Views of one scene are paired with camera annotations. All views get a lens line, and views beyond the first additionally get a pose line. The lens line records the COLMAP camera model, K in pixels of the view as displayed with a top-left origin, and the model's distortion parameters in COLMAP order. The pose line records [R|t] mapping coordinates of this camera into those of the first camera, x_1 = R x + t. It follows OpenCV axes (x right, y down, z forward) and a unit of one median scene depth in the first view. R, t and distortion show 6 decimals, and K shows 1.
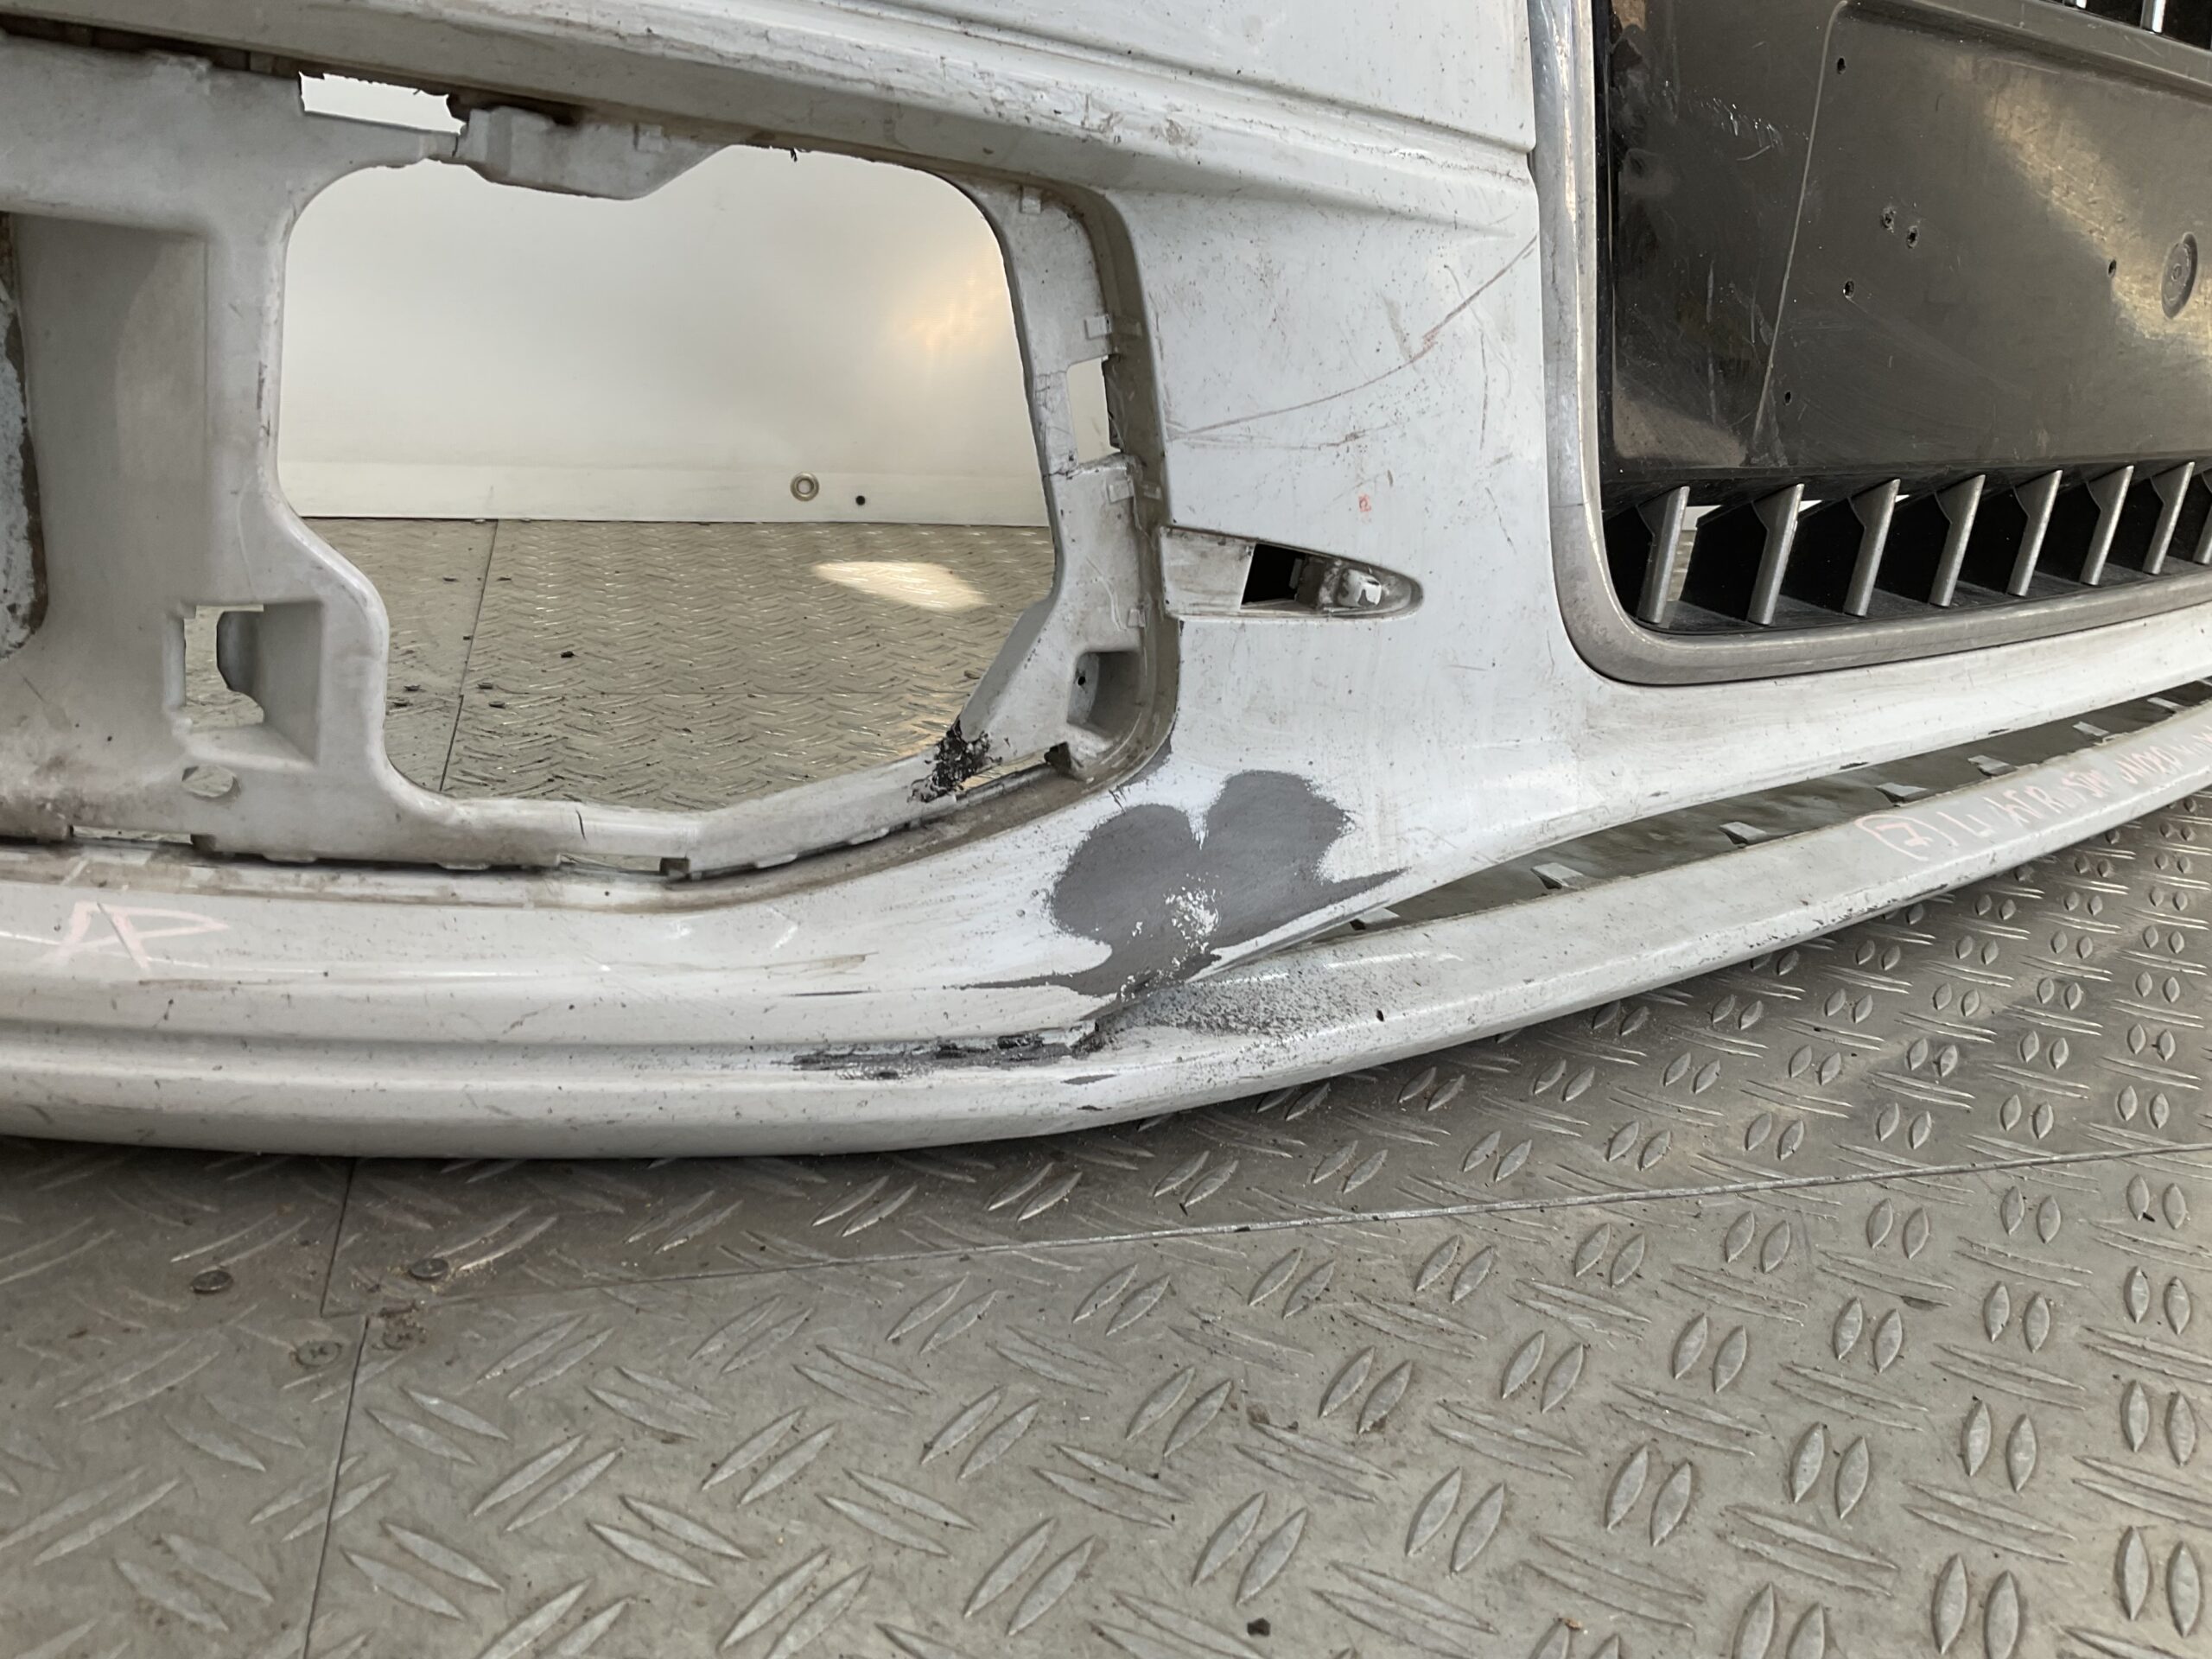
lens RADIAL K [[1800.8, 0, 1109.8], [0, 1800.8, 811.8], [0, 0, 1]] dist [0.097641, -0.199331]
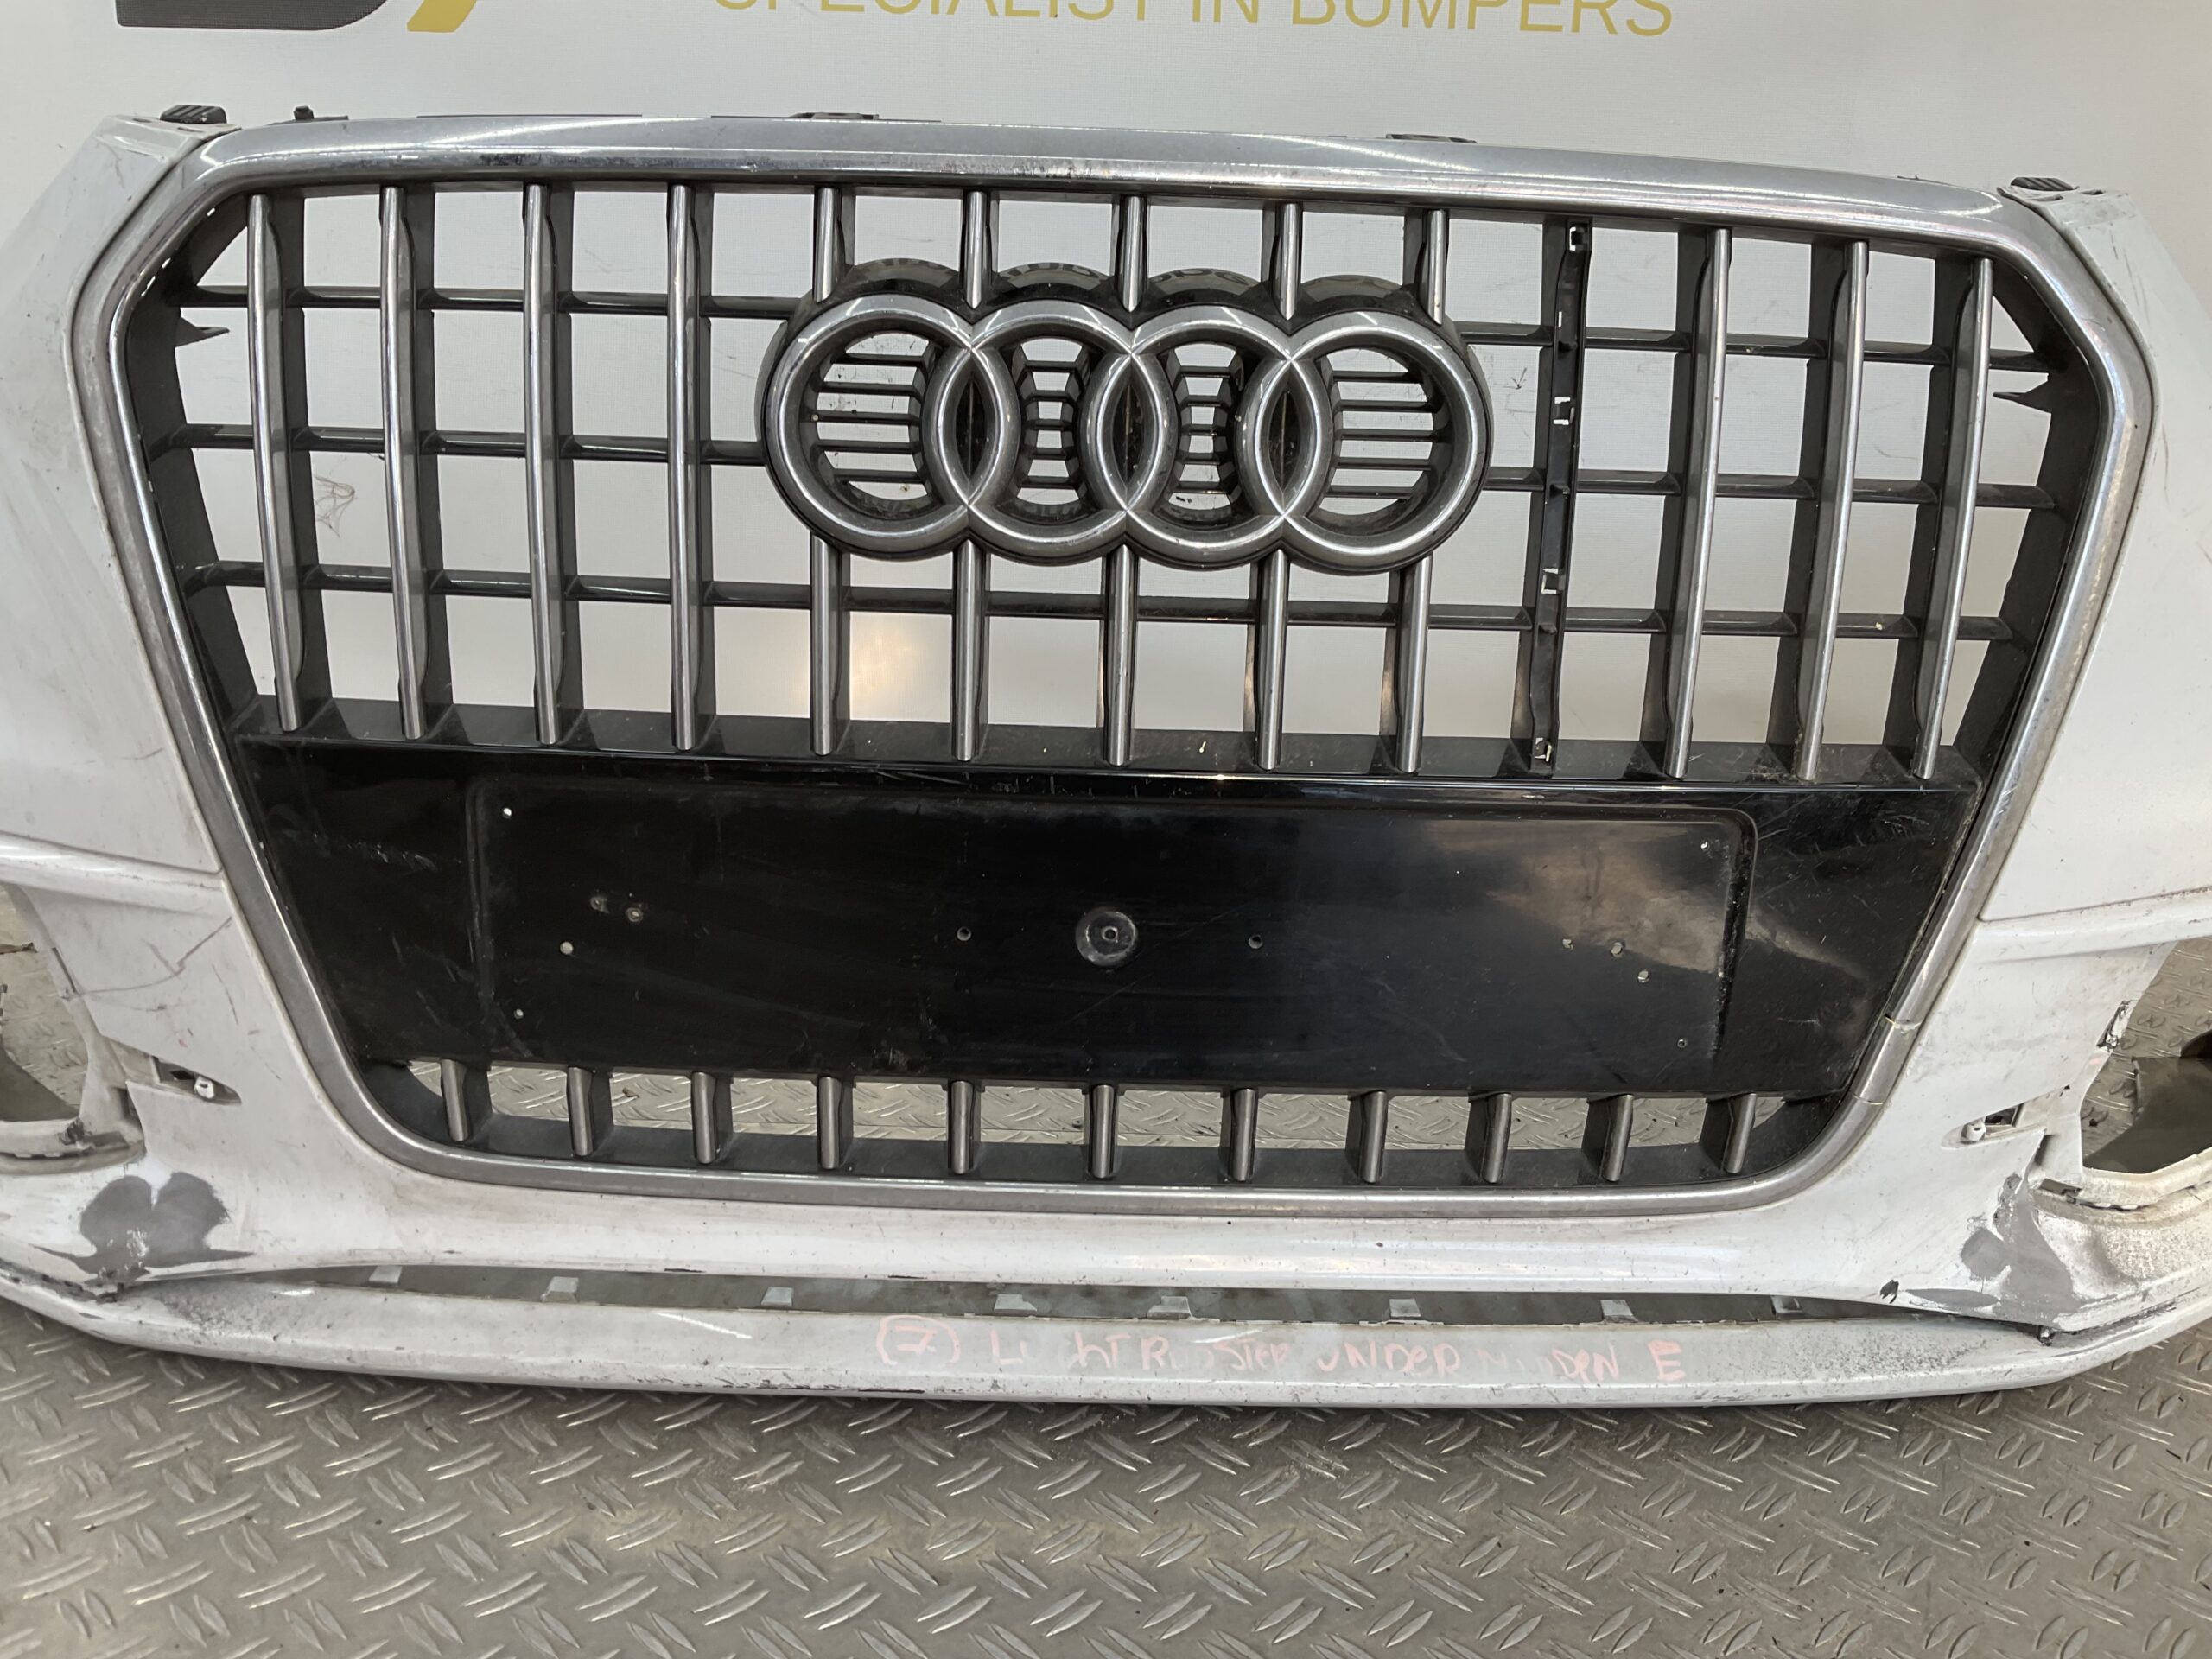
lens RADIAL K [[1808.6, 0, 1106.2], [0, 1808.6, 810.5], [0, 0, 1]] dist [0.109049, -0.202459]
pose [[0.766617, 0.144735, -0.625580, 1.914648], [-0.172114, 0.984931, 0.016958, -0.579193], [0.618607, 0.094671, 0.779976, 0.146894]]
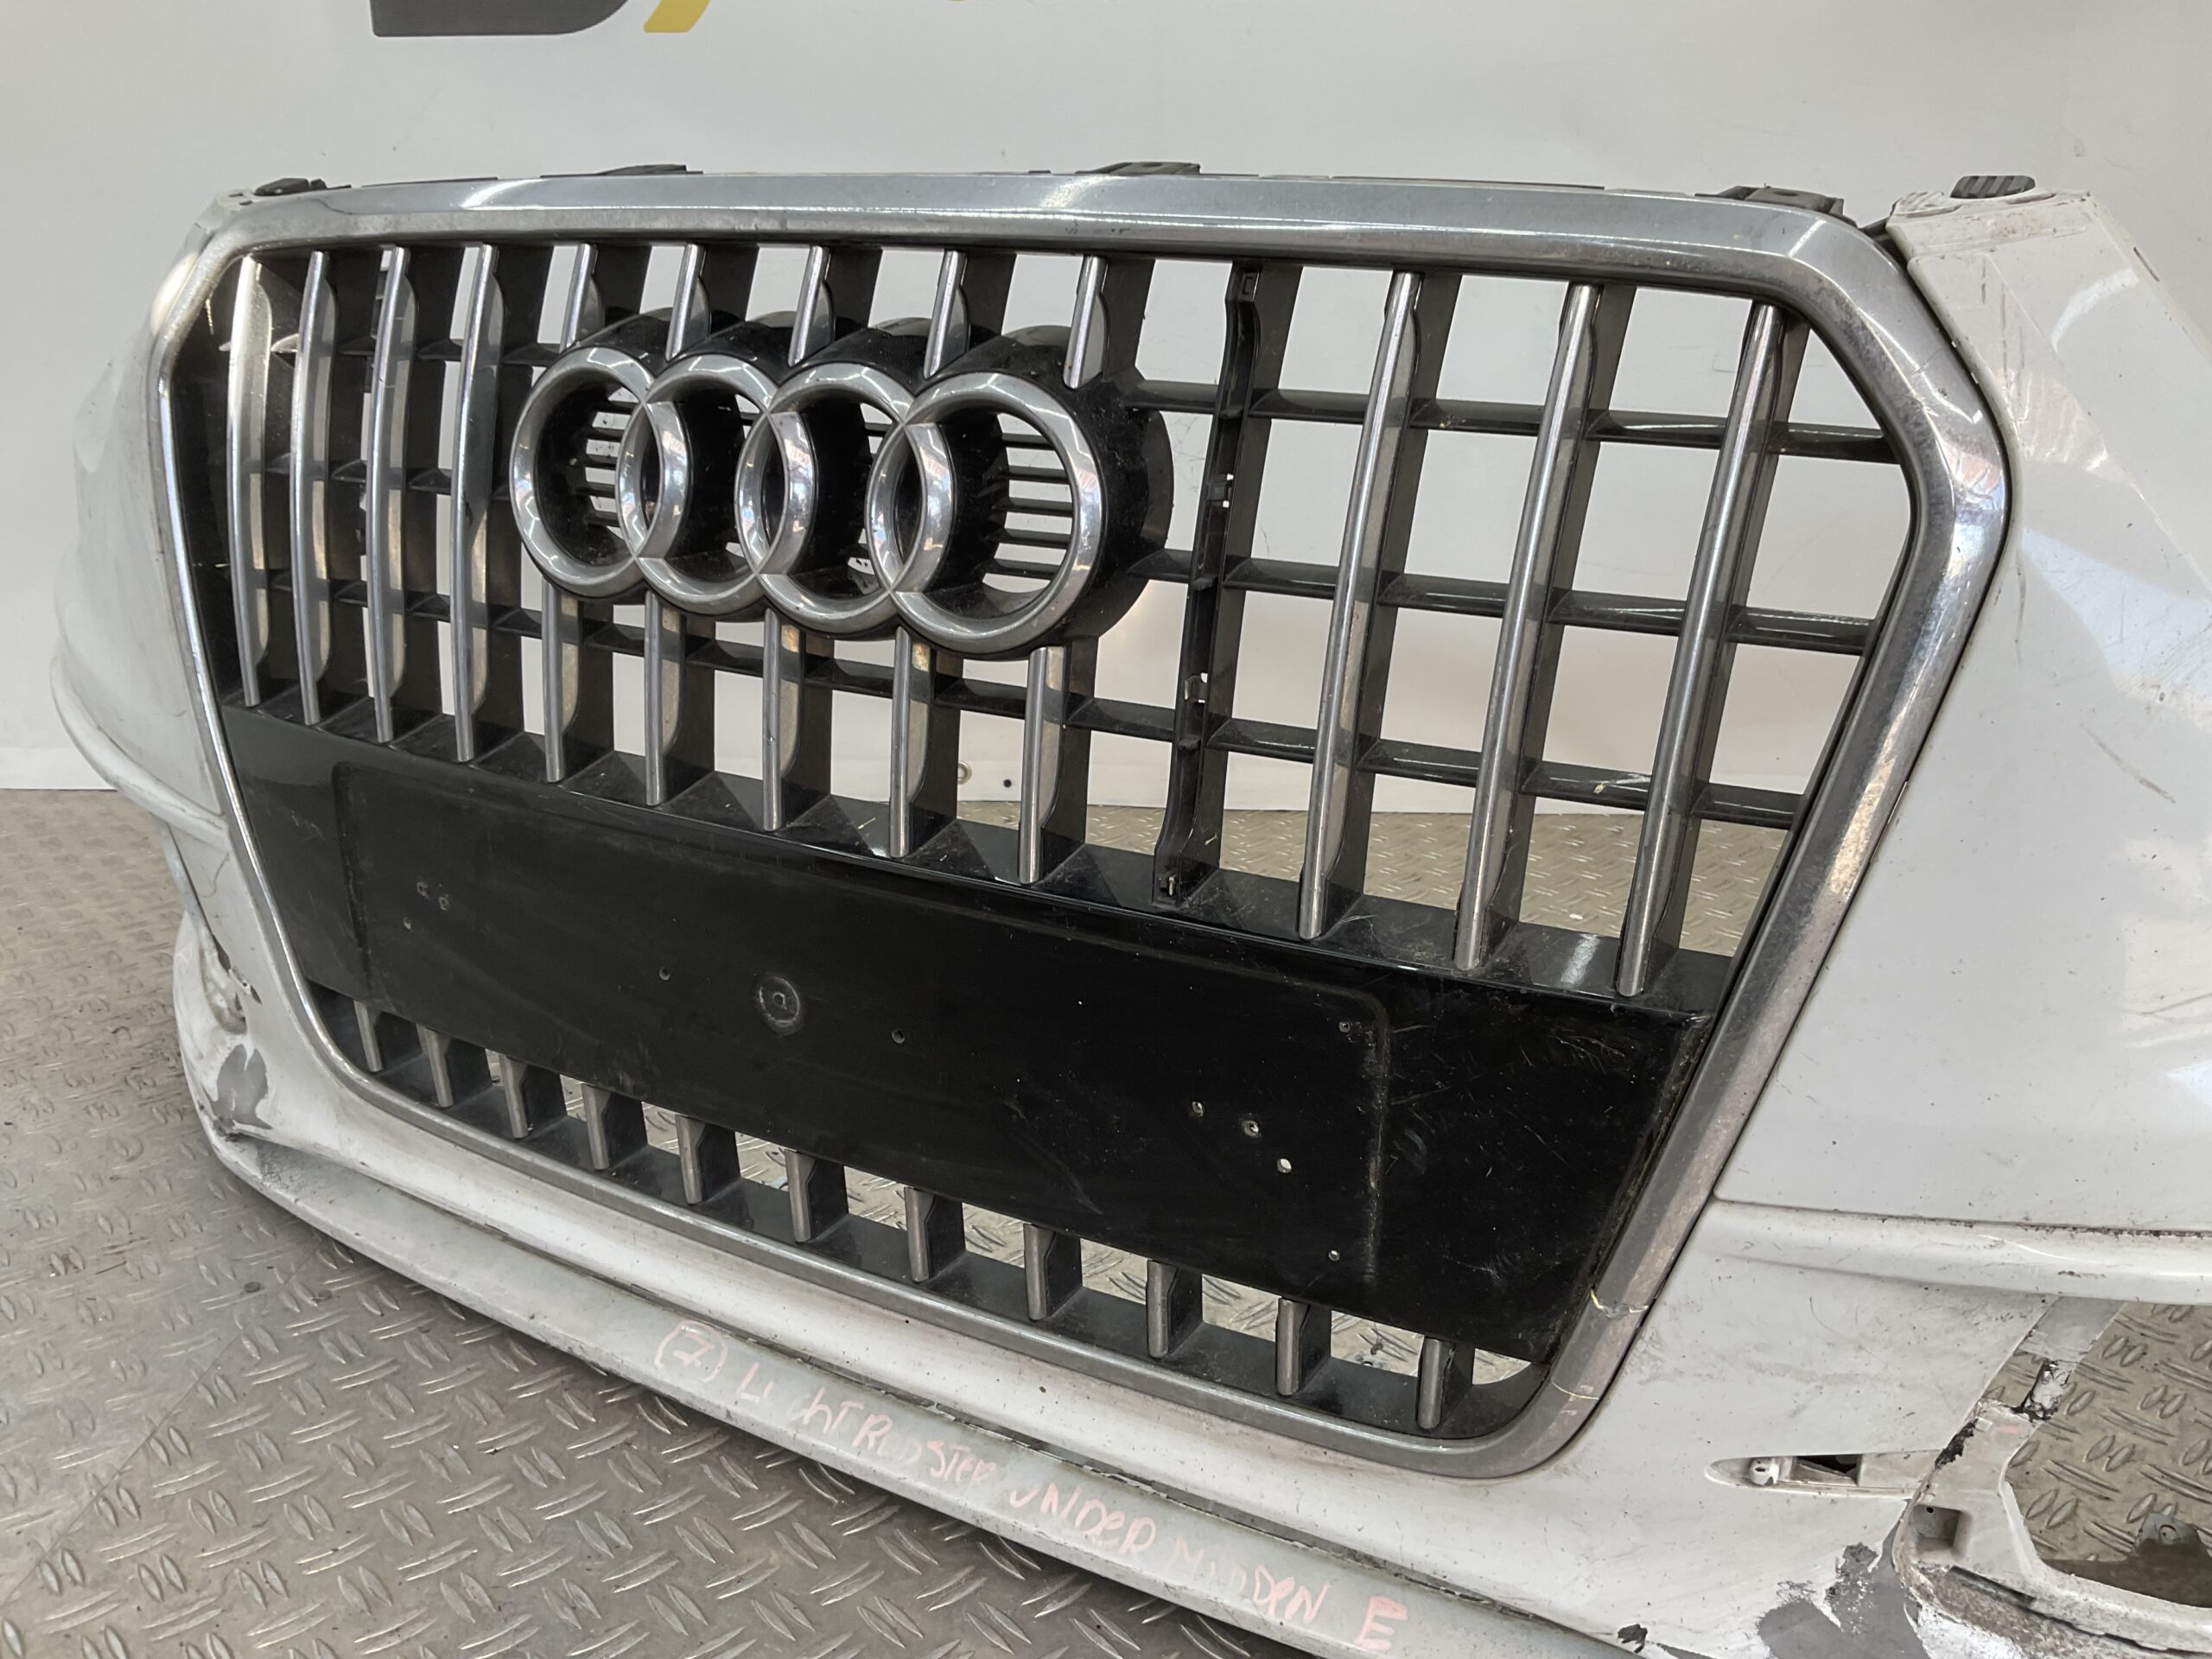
lens RADIAL K [[1783.3, 0, 1106.0], [0, 1783.3, 829.5], [0, 0, 1]] dist [0.075639, -0.089040]
pose [[0.335979, 0.247831, -0.908679, 2.427480], [-0.259405, 0.951798, 0.163677, -0.934249], [0.905443, 0.180724, 0.384072, 1.100447]]
